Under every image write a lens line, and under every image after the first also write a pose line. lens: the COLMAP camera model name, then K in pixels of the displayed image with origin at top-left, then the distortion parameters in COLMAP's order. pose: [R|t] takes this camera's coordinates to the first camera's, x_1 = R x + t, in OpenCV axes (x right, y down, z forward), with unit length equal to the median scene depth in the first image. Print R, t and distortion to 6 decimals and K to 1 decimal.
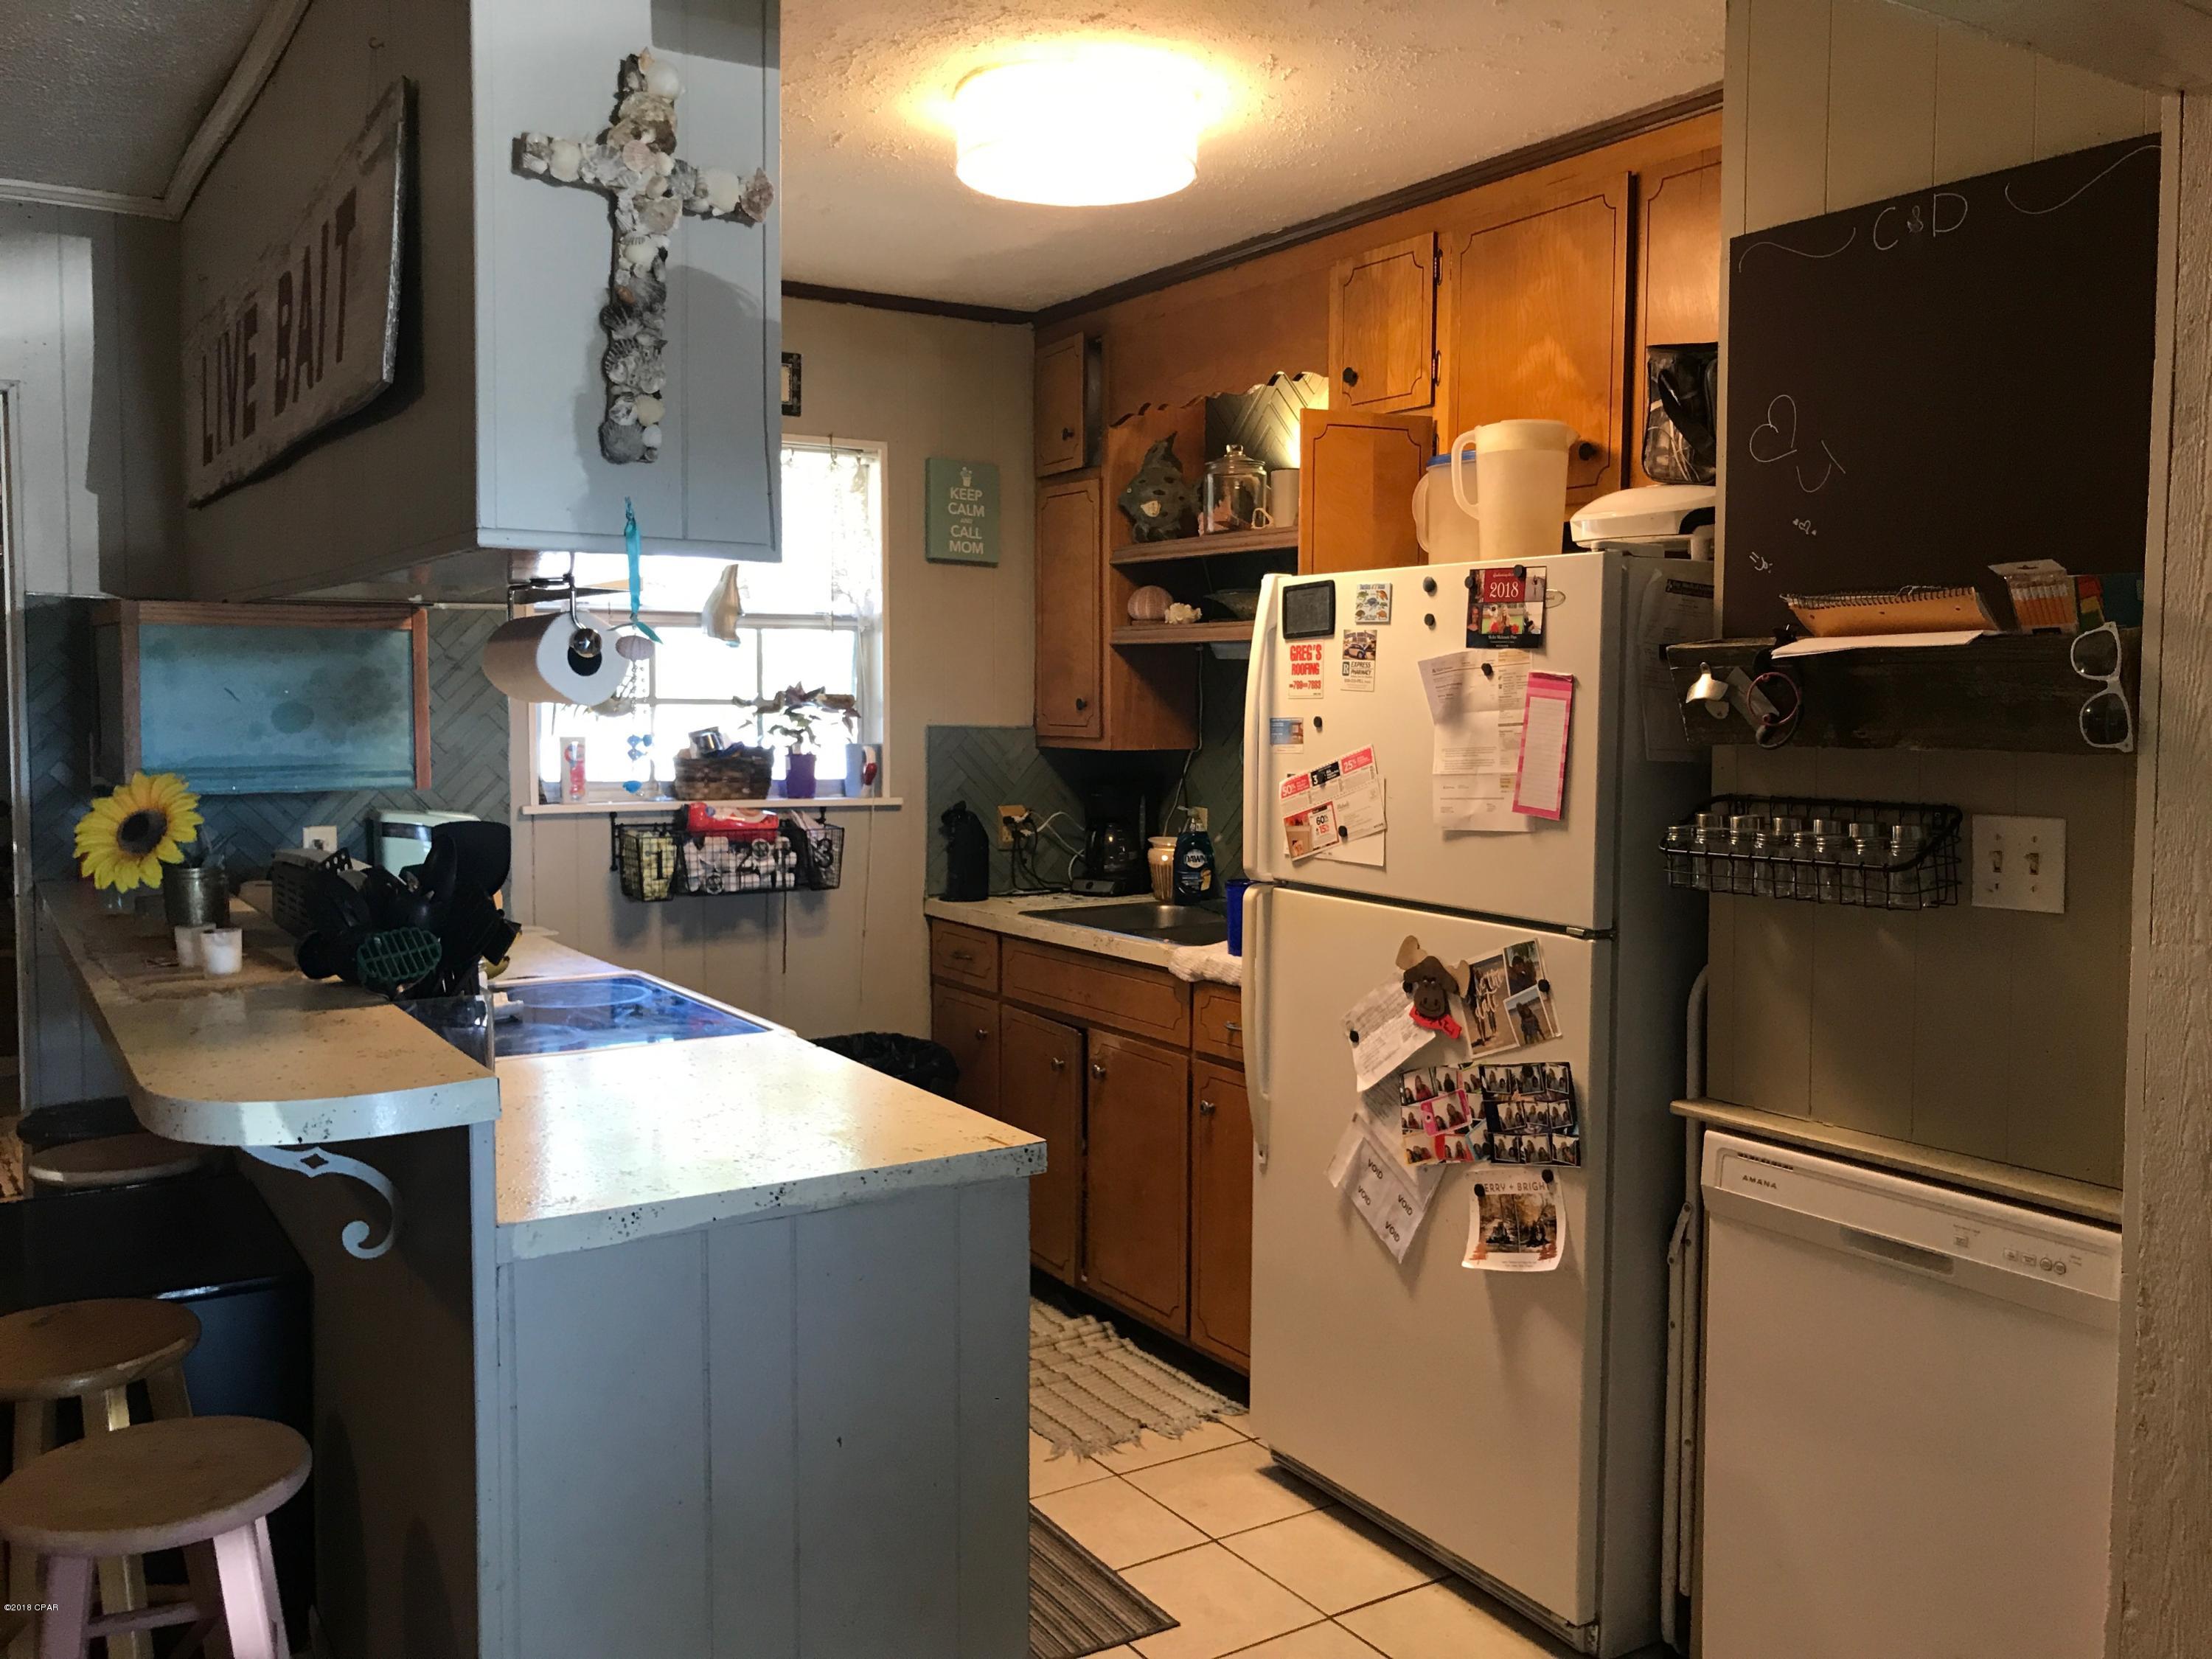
lens RADIAL K [[1826.3, 0, 1104.4], [0, 1826.3, 798.0], [0, 0, 1]] dist [0.077525, -0.184000]
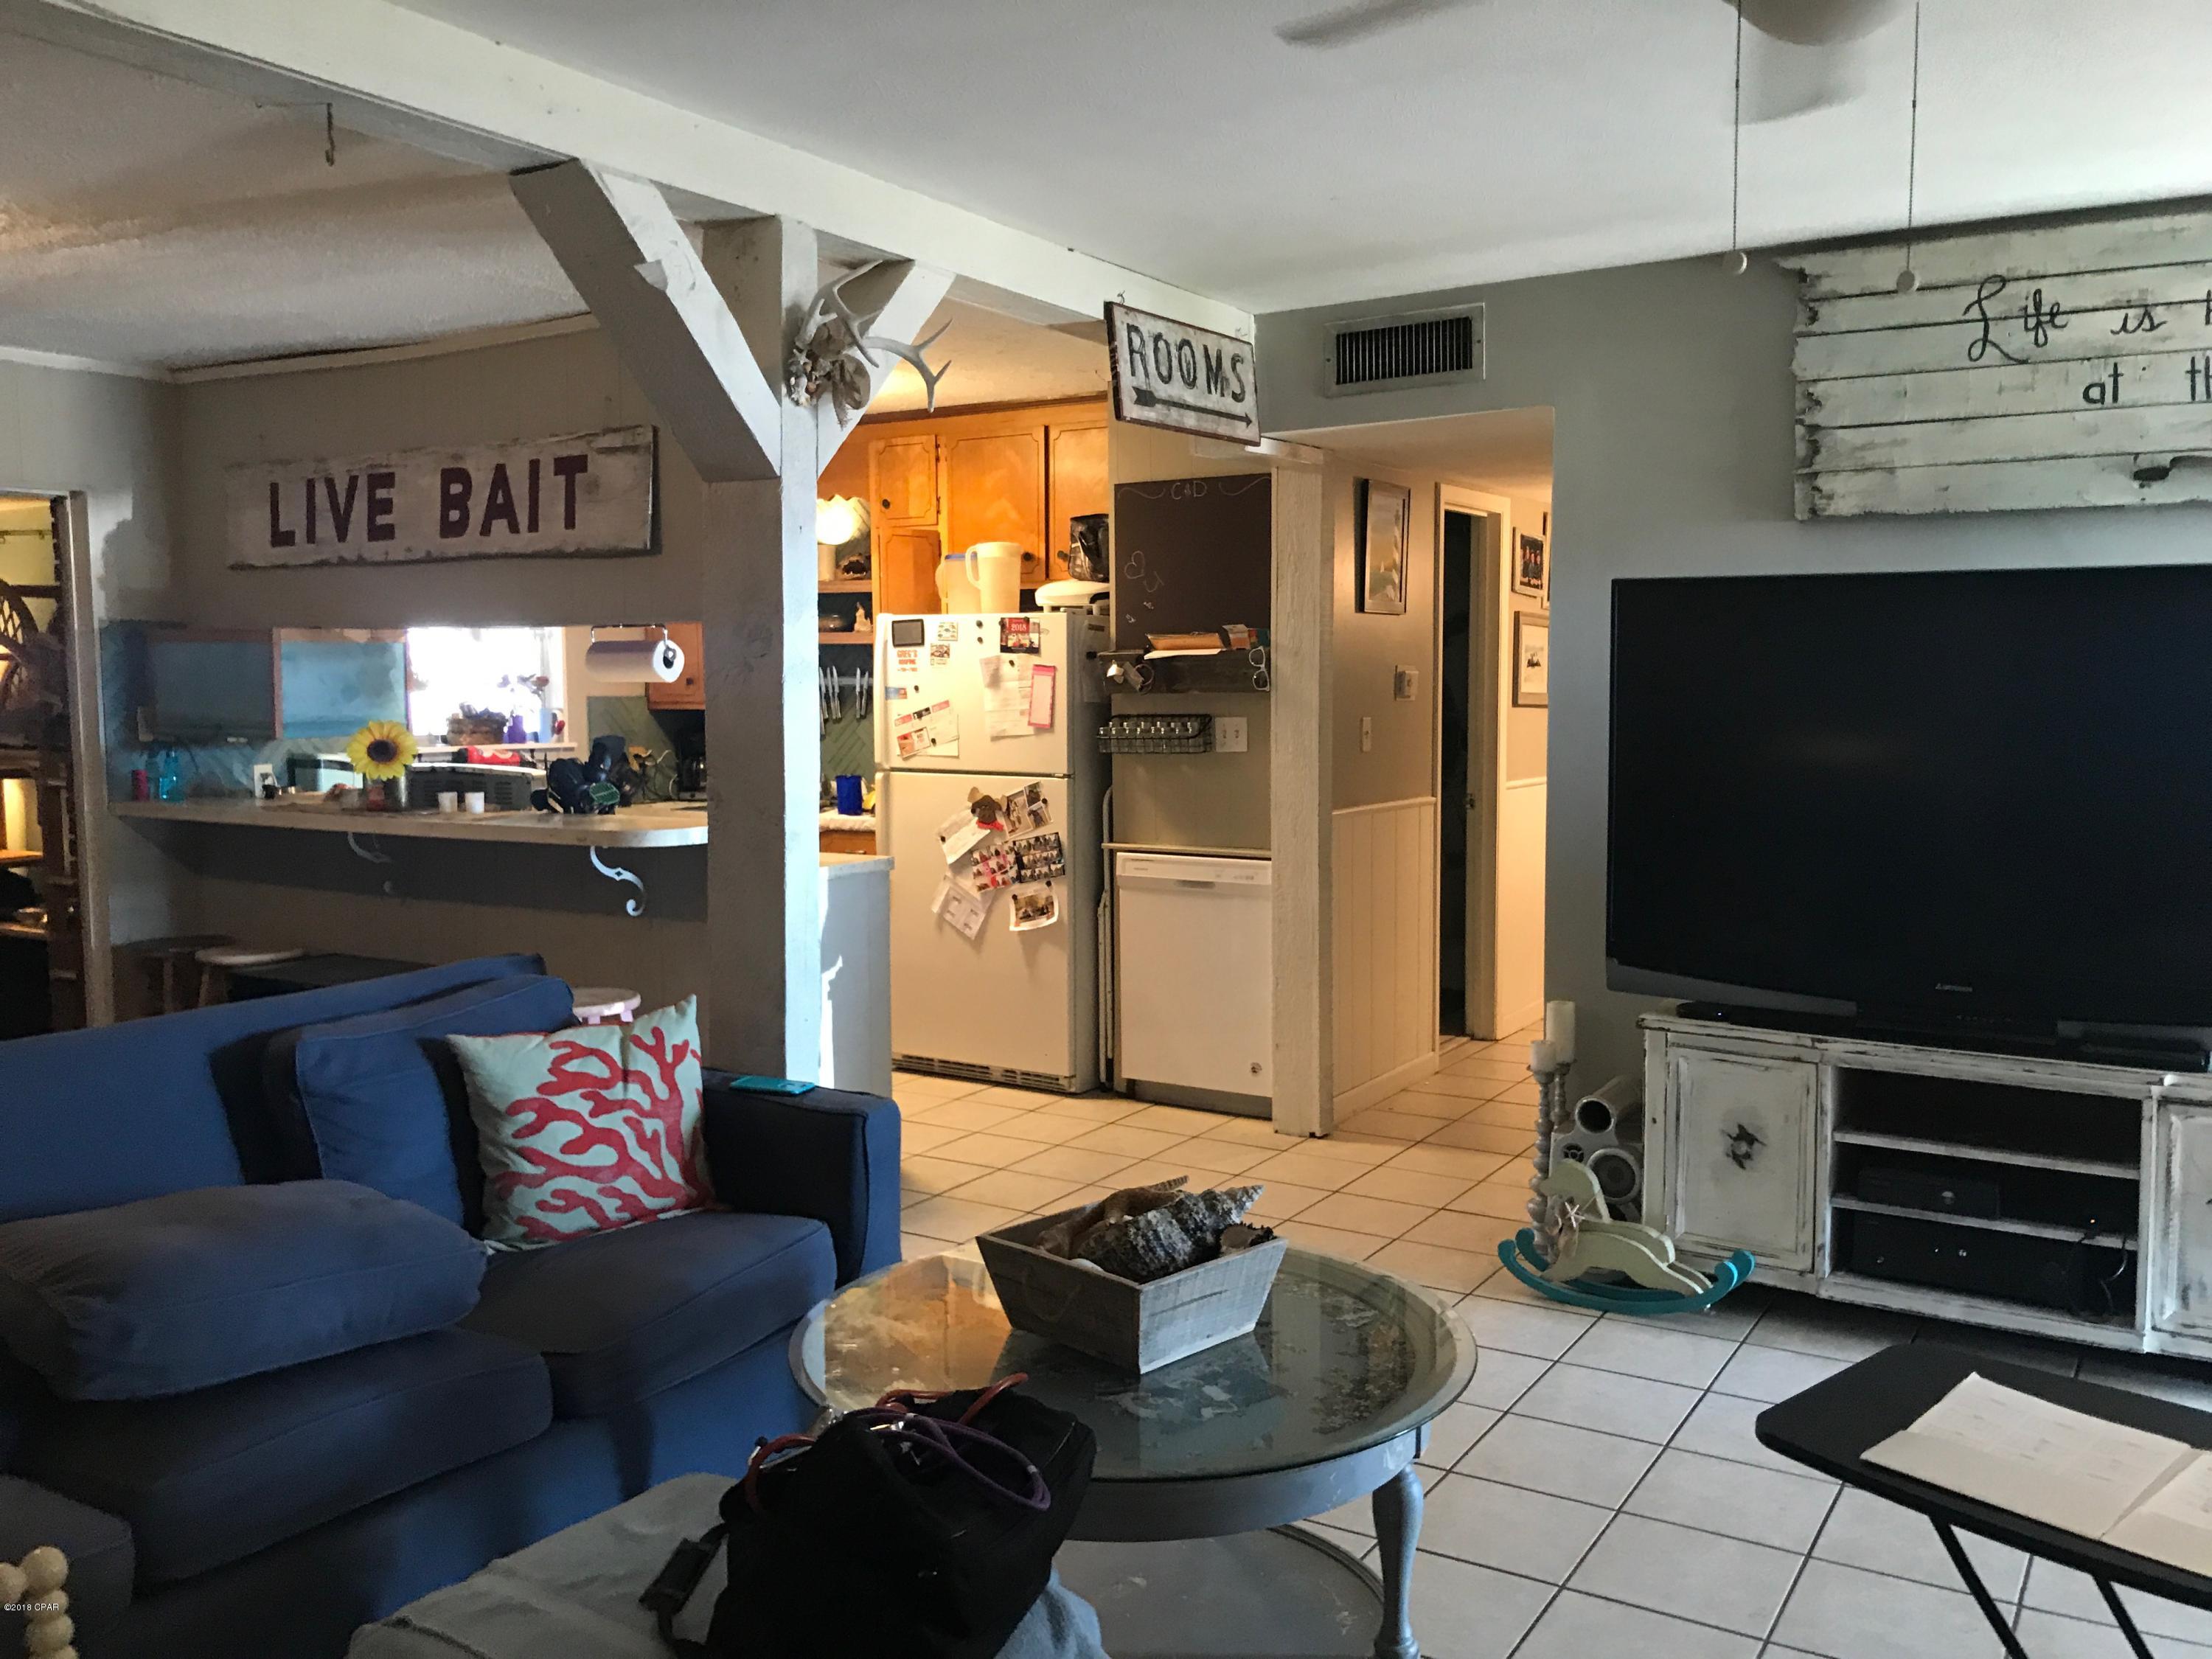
lens RADIAL K [[1800.1, 0, 1116.4], [0, 1800.1, 808.8], [0, 0, 1]] dist [0.100968, -0.167944]
pose [[0.897550, -0.043327, 0.438778, -0.641156], [0.035435, 0.999029, 0.026163, 0.054292], [-0.439485, -0.007935, 0.898215, -1.018538]]
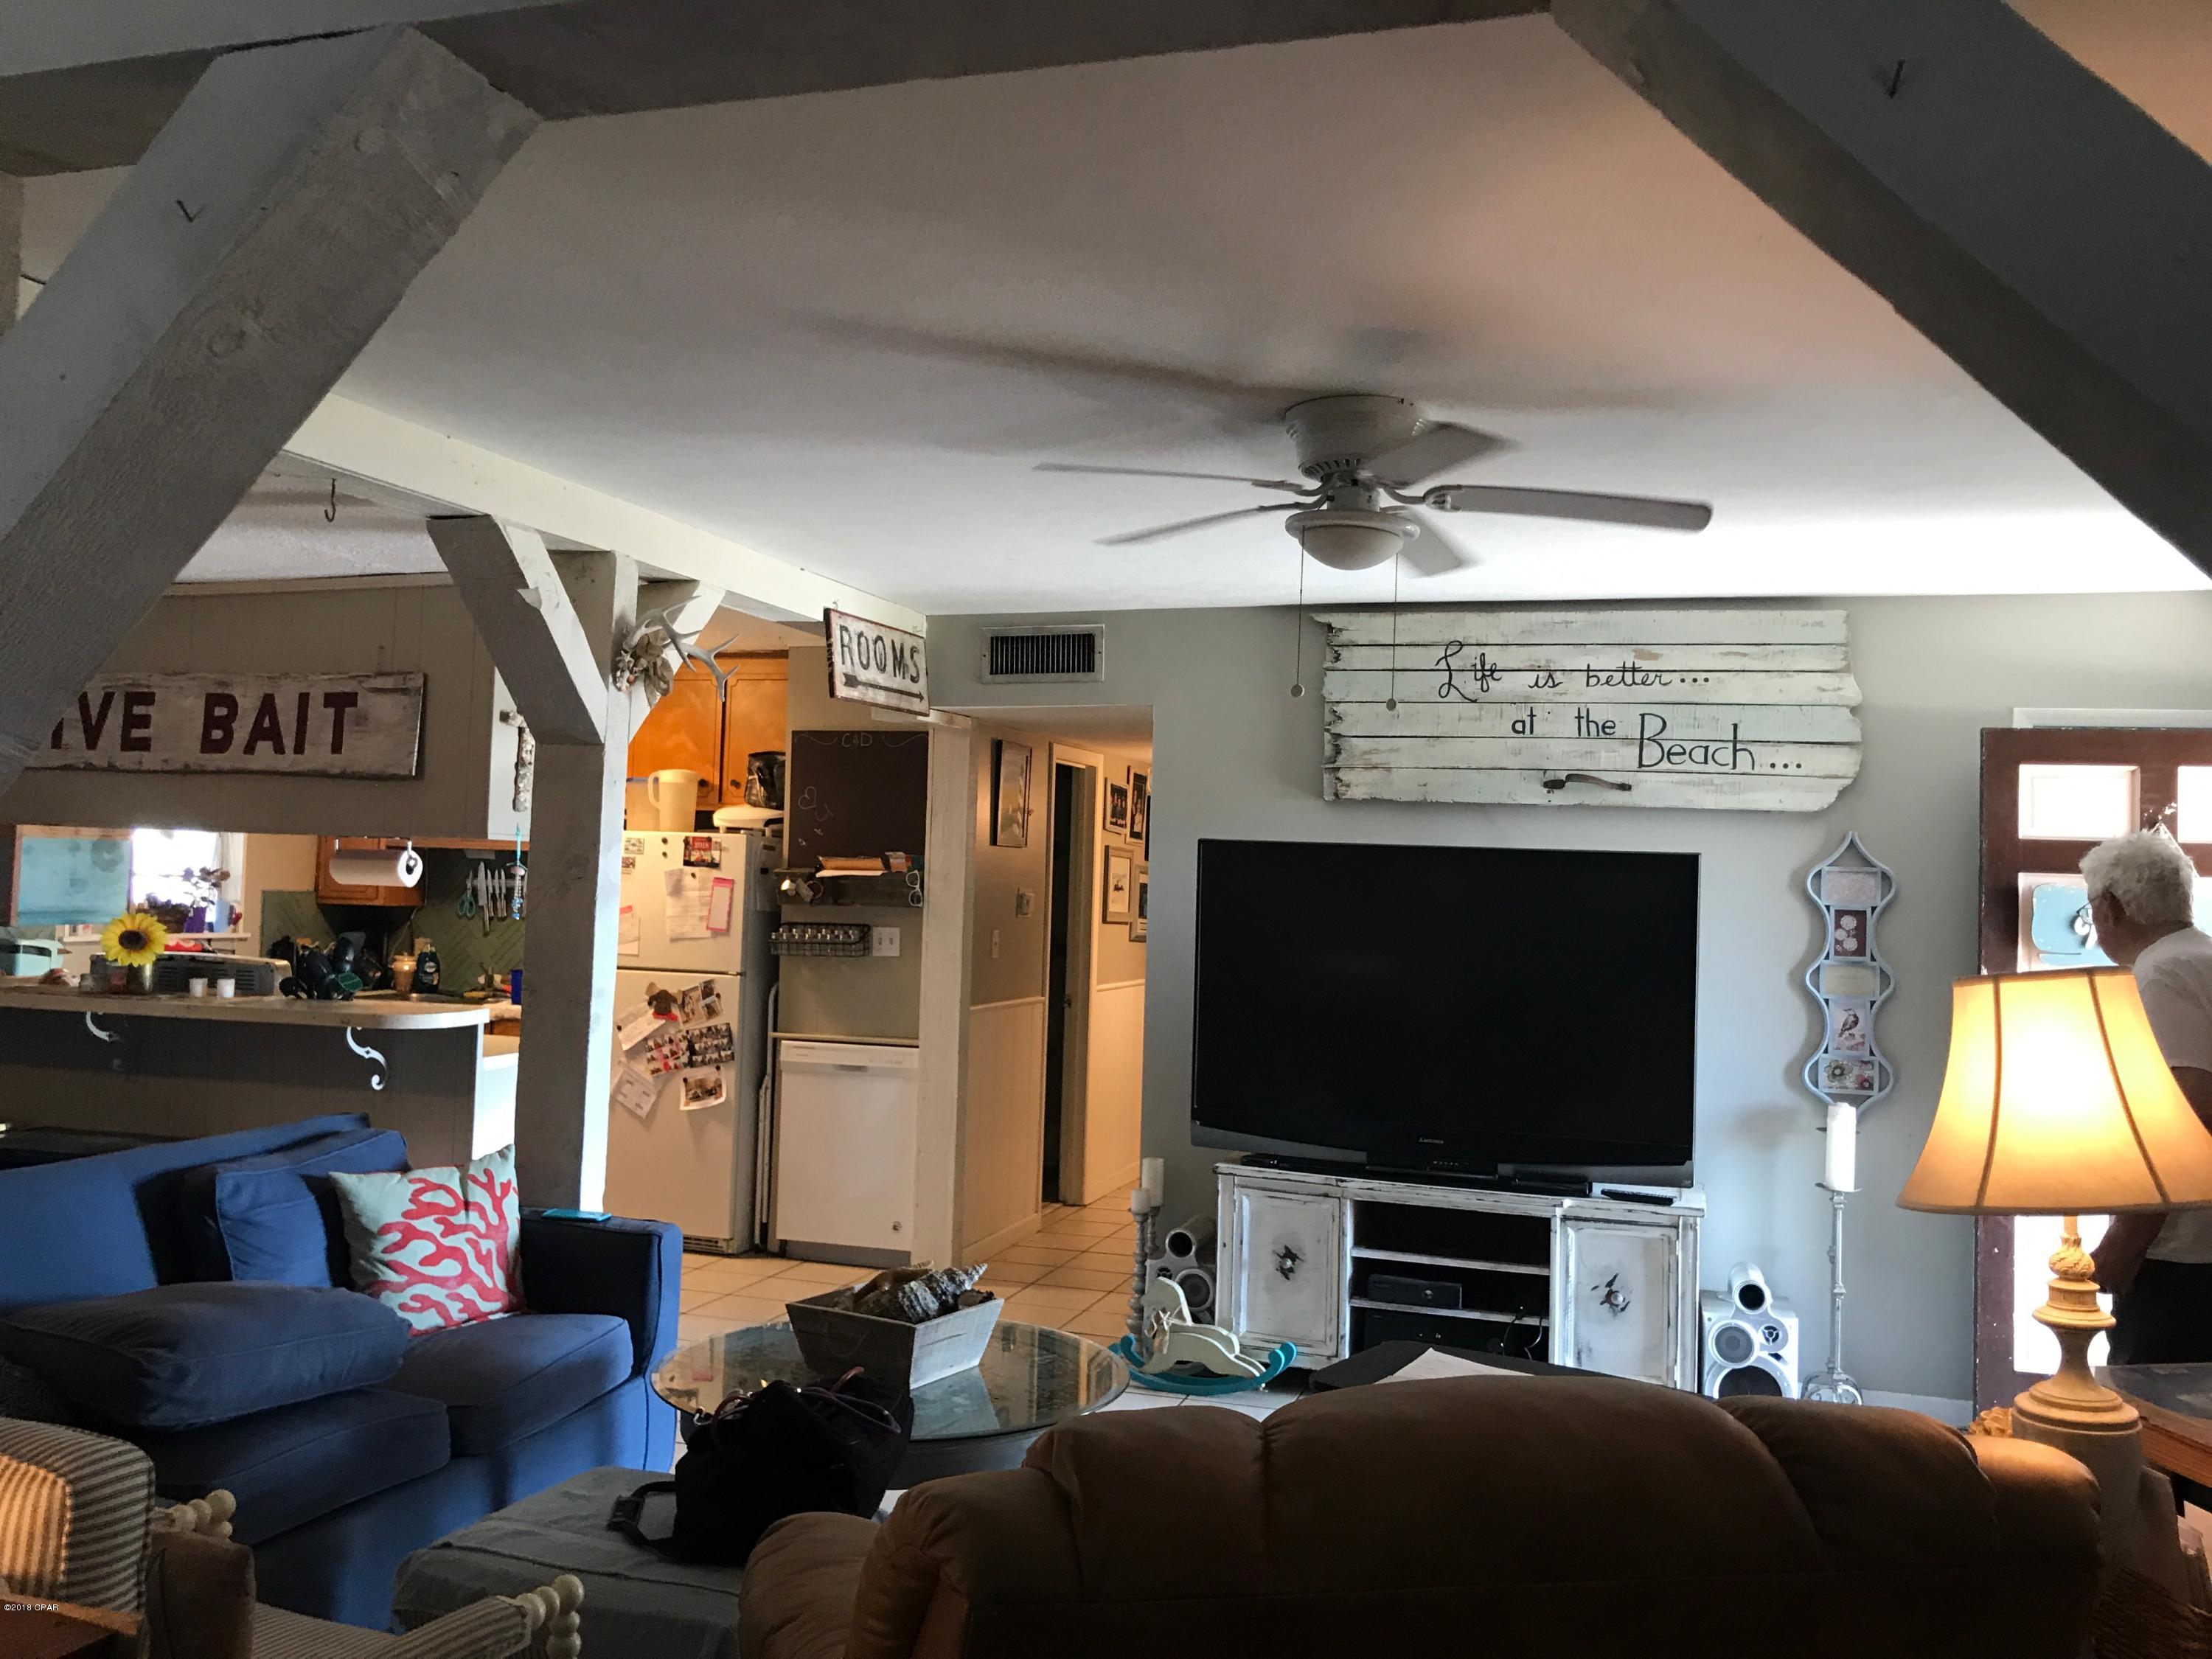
lens RADIAL K [[1800.1, 0, 1116.4], [0, 1800.1, 808.8], [0, 0, 1]] dist [0.100968, -0.167944]
pose [[0.762760, 0.043320, 0.645230, -0.981267], [0.010474, 0.996795, -0.079306, 0.045135], [-0.646597, 0.067249, 0.759861, -1.325536]]
